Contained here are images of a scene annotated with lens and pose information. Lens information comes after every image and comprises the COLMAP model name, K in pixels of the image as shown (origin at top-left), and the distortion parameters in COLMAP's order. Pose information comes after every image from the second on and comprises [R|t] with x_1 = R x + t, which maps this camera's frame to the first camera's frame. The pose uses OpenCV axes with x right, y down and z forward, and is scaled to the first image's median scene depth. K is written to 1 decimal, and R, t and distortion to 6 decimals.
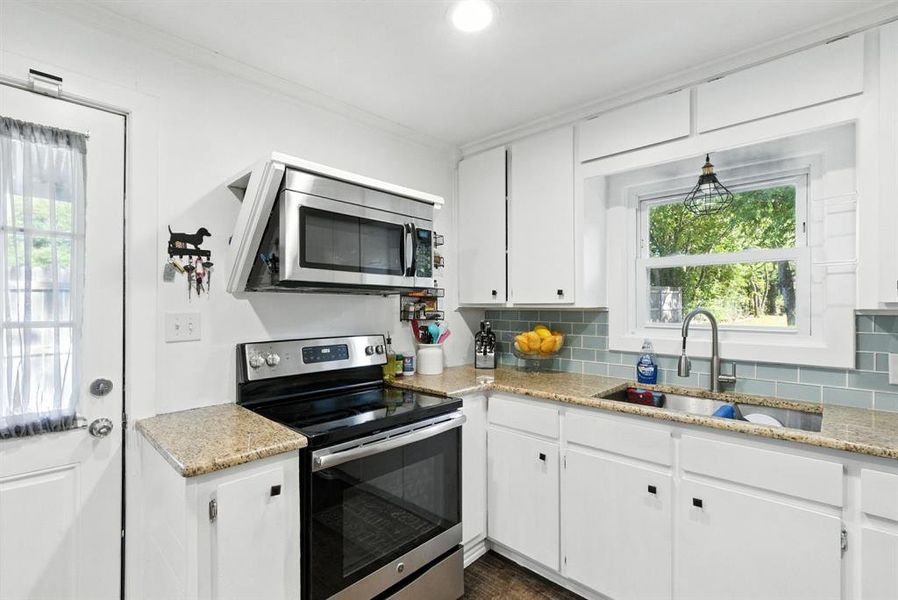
lens RADIAL K [[410.5, 0, 446.7], [0, 410.5, 305.0], [0, 0, 1]] dist [-0.000299, -0.000059]
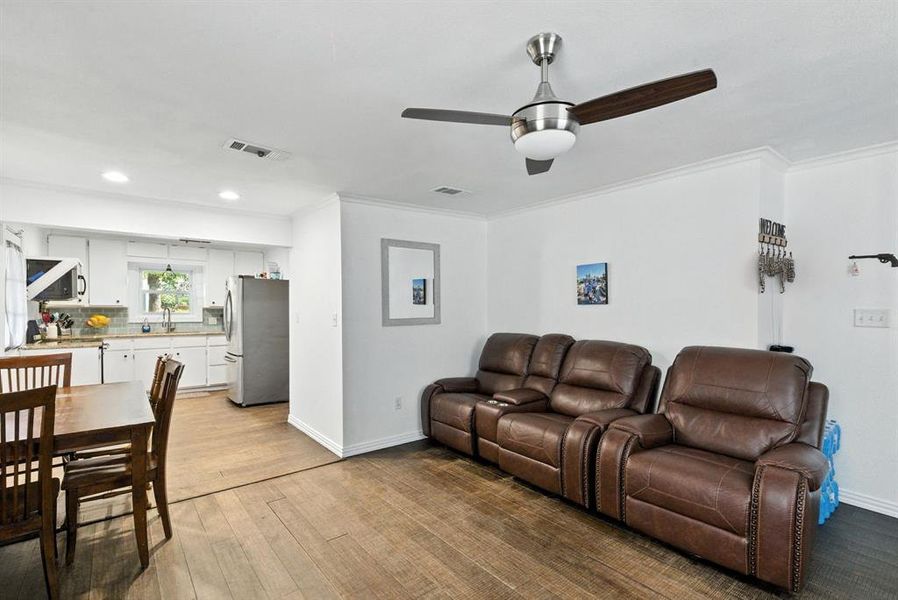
lens RADIAL K [[423.1, 0, 443.7], [0, 423.1, 309.8], [0, 0, 1]] dist [0.001036, 0.000424]
pose [[0.141541, -0.003053, 0.989928, -2.762246], [-0.009196, 0.999948, 0.004399, -0.009451], [-0.989890, -0.009726, 0.141505, -1.930288]]
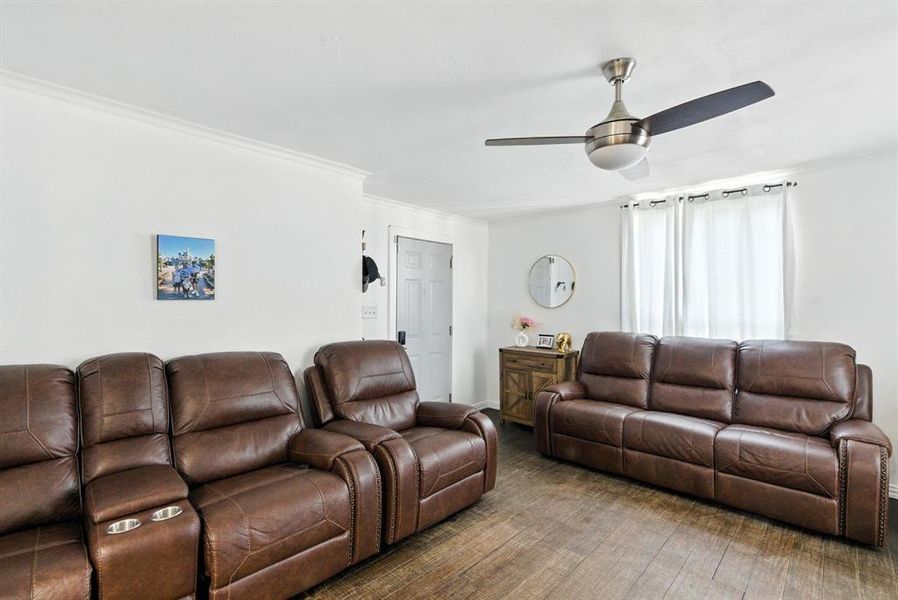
lens RADIAL K [[410.7, 0, 446.3], [0, 410.7, 300.1], [0, 0, 1]] dist [-0.000942, -0.000268]
pose [[-0.999981, -0.001987, -0.005772, -1.355268], [-0.001900, 0.999887, -0.014940, -0.014894], [0.005801, -0.014929, -0.999872, -1.012651]]
